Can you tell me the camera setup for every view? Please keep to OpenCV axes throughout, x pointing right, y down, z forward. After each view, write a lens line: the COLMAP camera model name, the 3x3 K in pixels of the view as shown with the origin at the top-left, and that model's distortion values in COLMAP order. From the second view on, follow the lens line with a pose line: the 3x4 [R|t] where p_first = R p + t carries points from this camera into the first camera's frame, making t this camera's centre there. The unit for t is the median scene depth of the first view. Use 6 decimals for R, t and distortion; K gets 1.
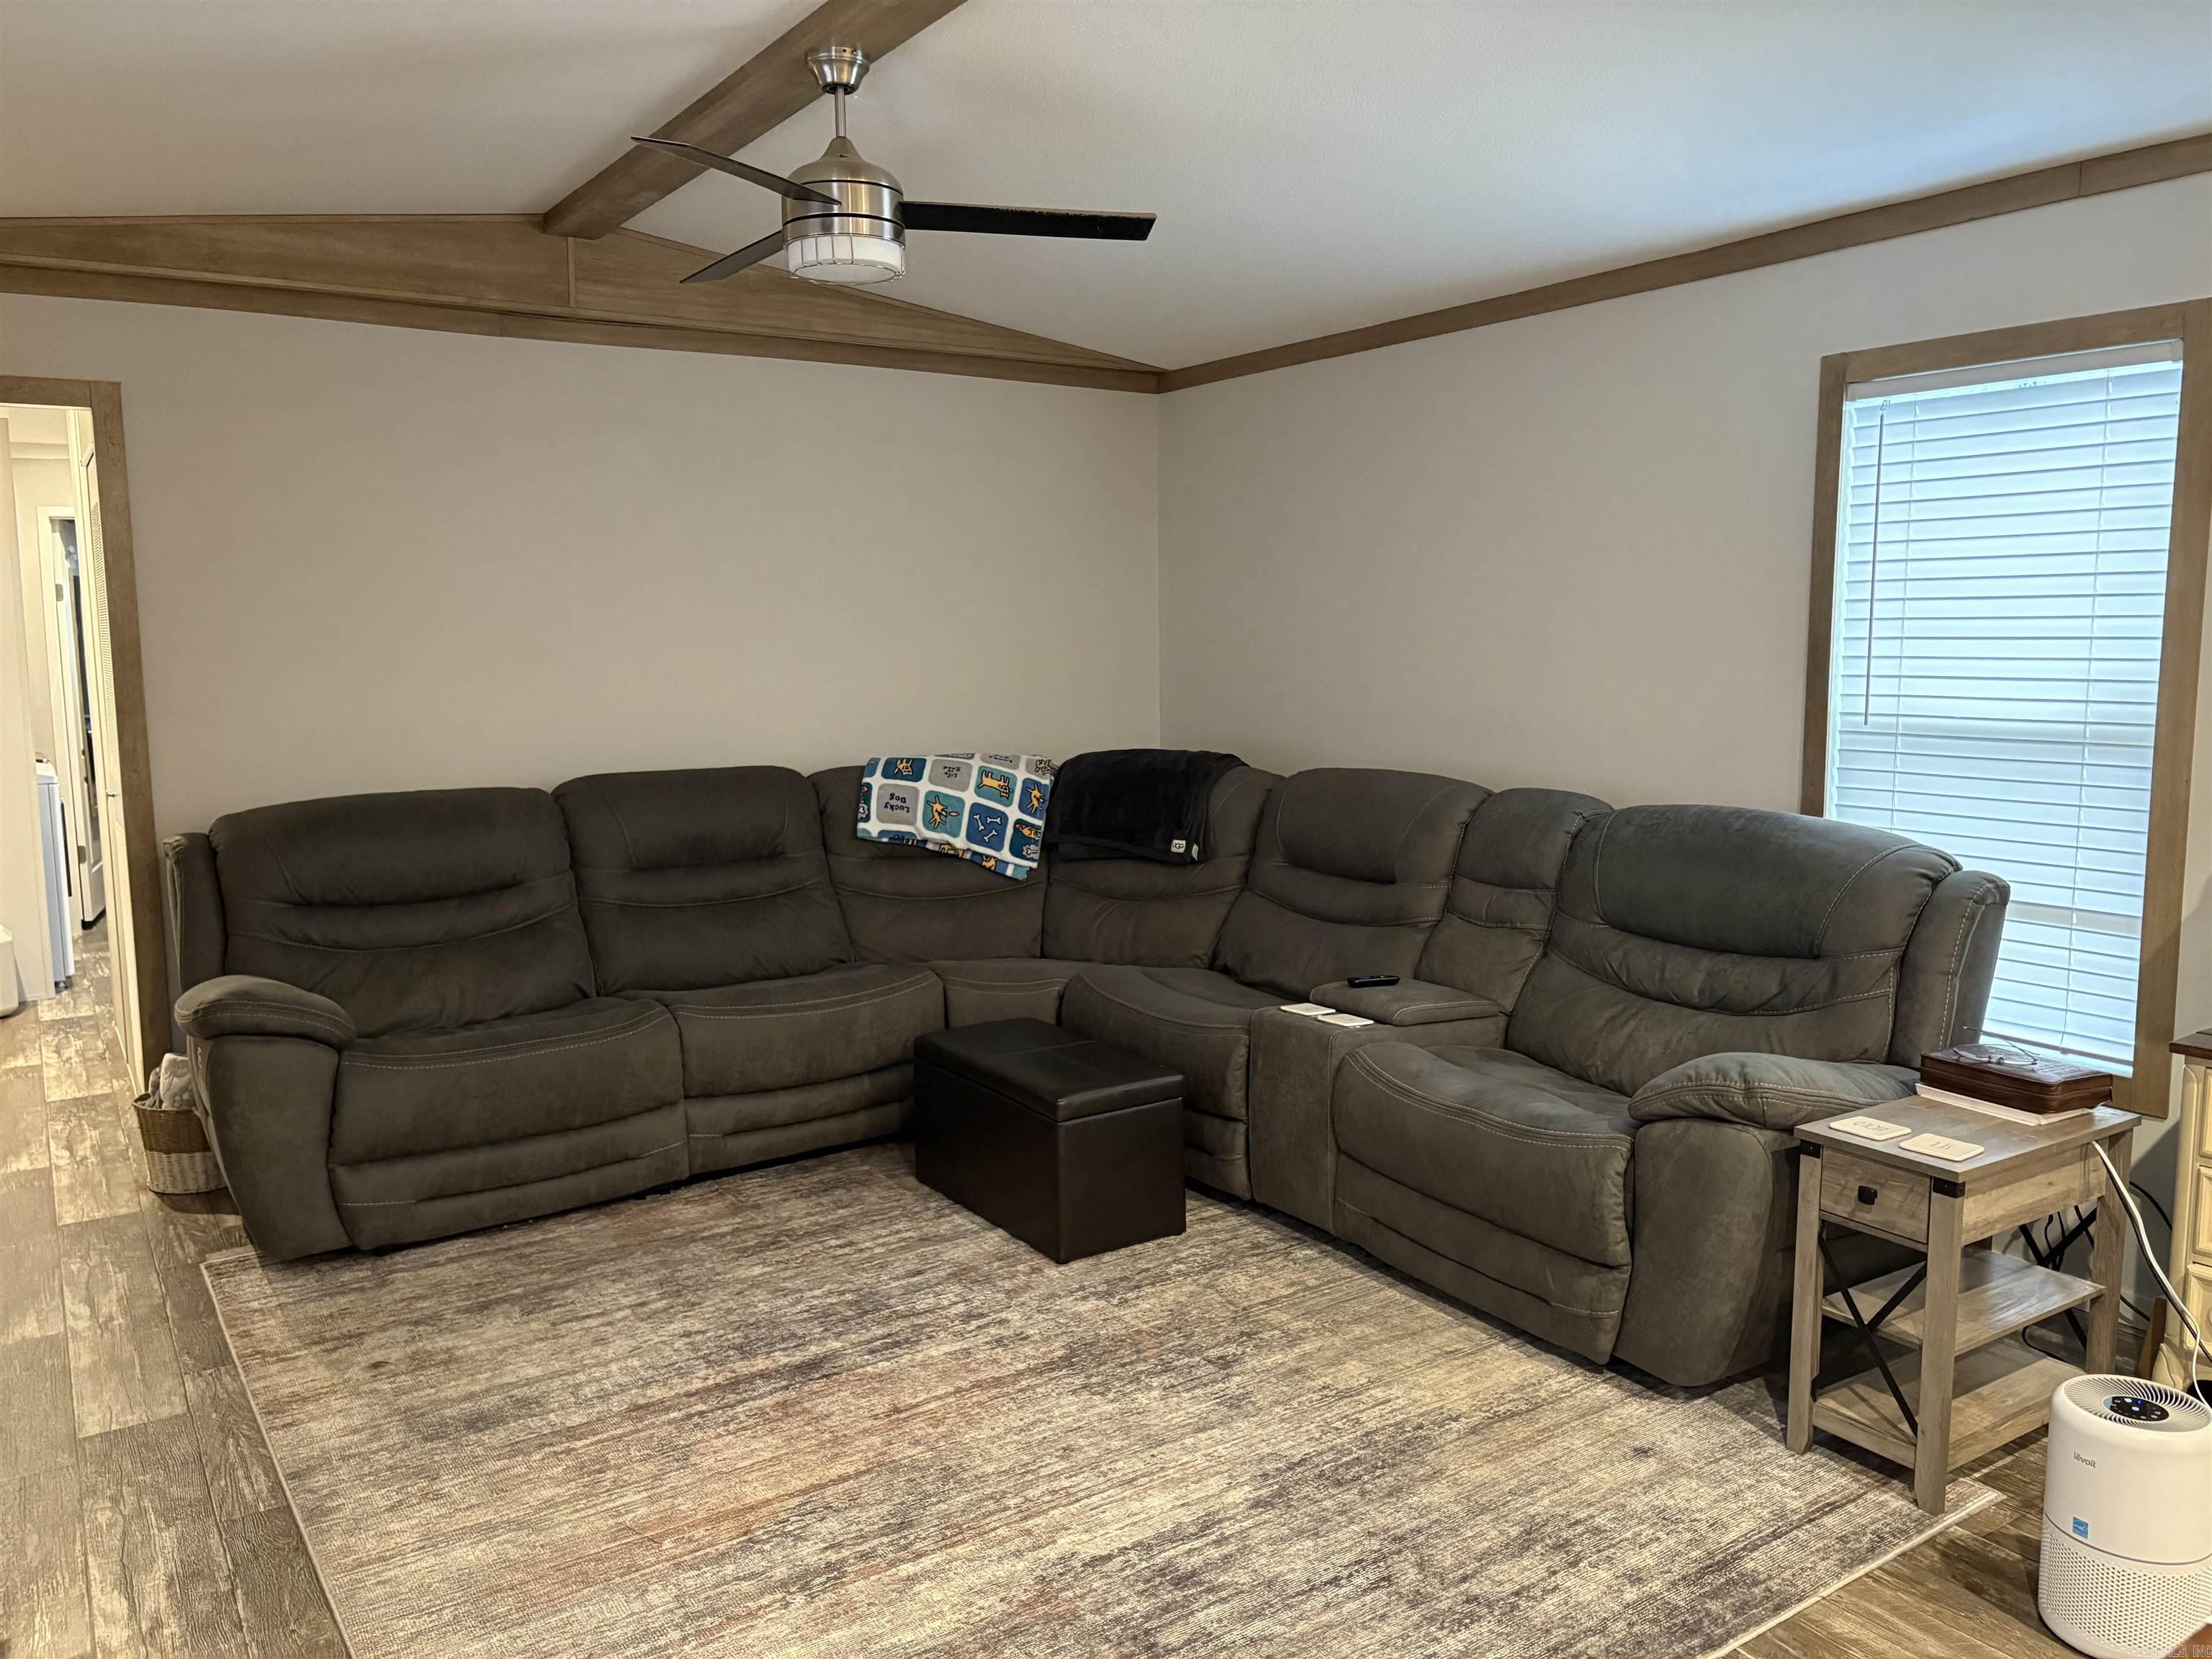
lens RADIAL K [[1675.1, 0, 1115.5], [0, 1675.1, 823.0], [0, 0, 1]] dist [0.049792, -0.048307]
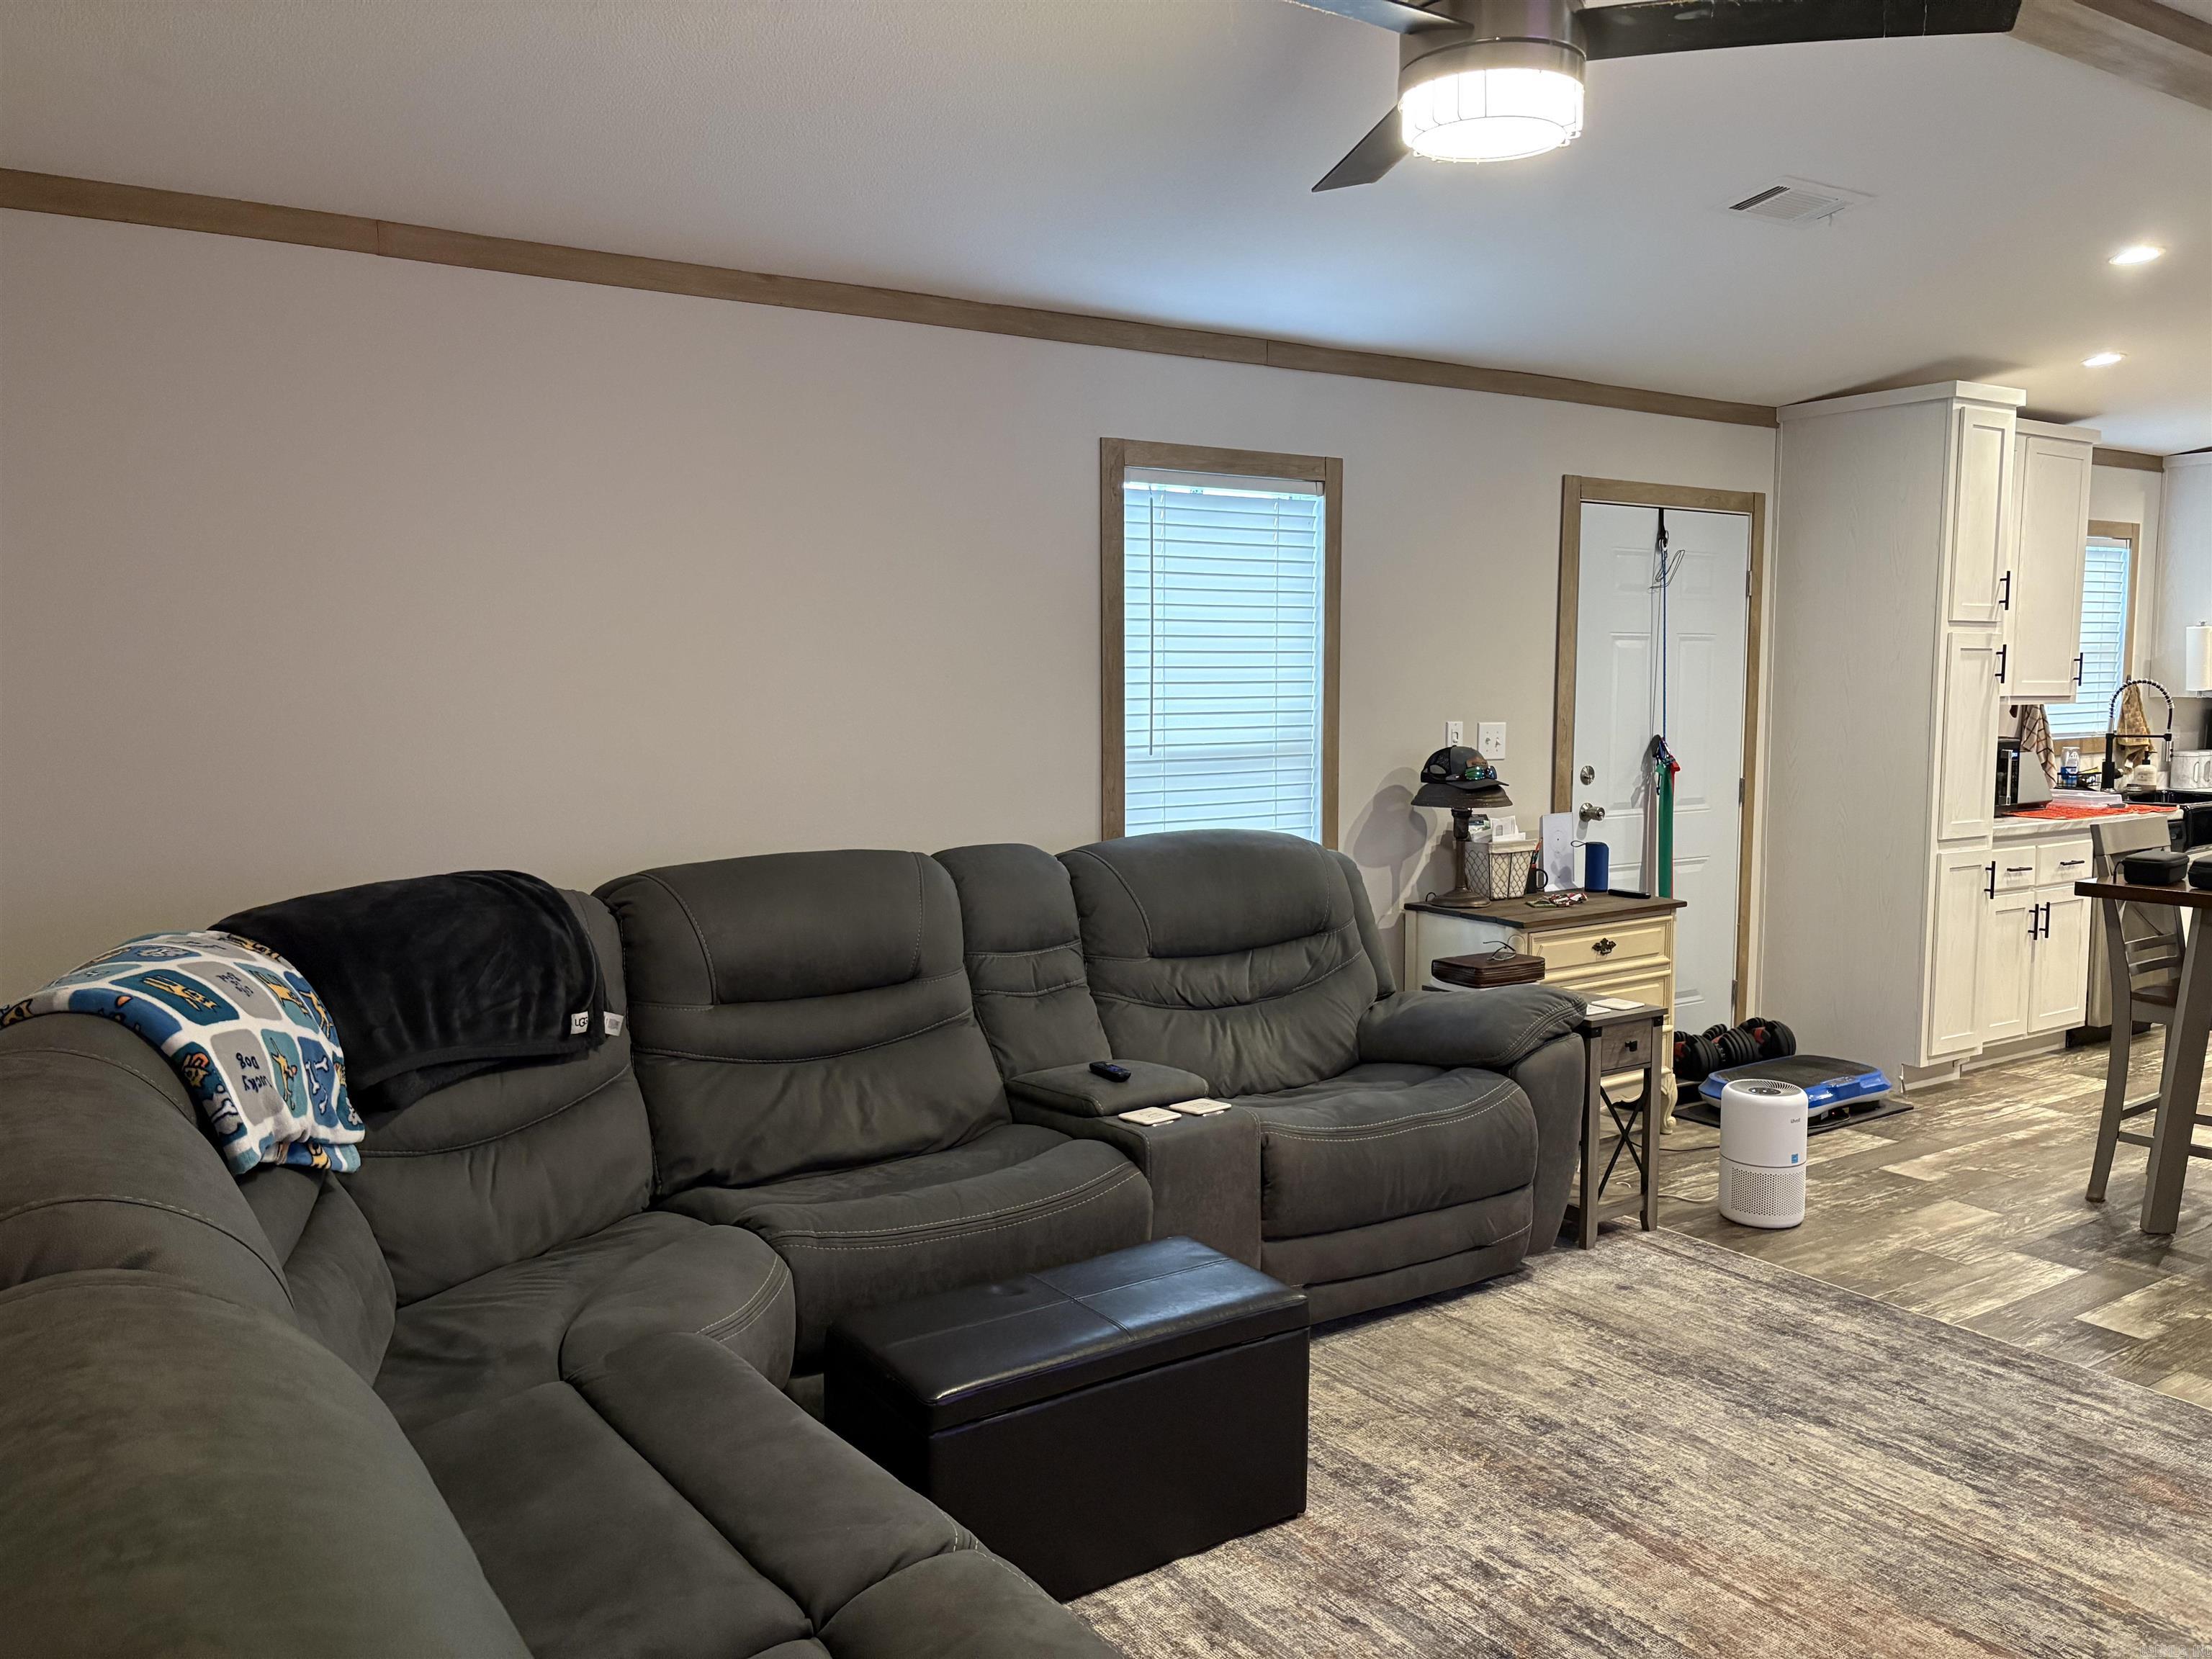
lens RADIAL K [[1675.6, 0, 1106.0], [0, 1675.6, 829.5], [0, 0, 1]] dist [0.060059, -0.055578]
pose [[-0.000549, -0.090501, 0.995896, -0.757068], [0.118269, 0.988901, 0.089931, -0.118113], [-0.992981, 0.117833, 0.010161, 1.041190]]
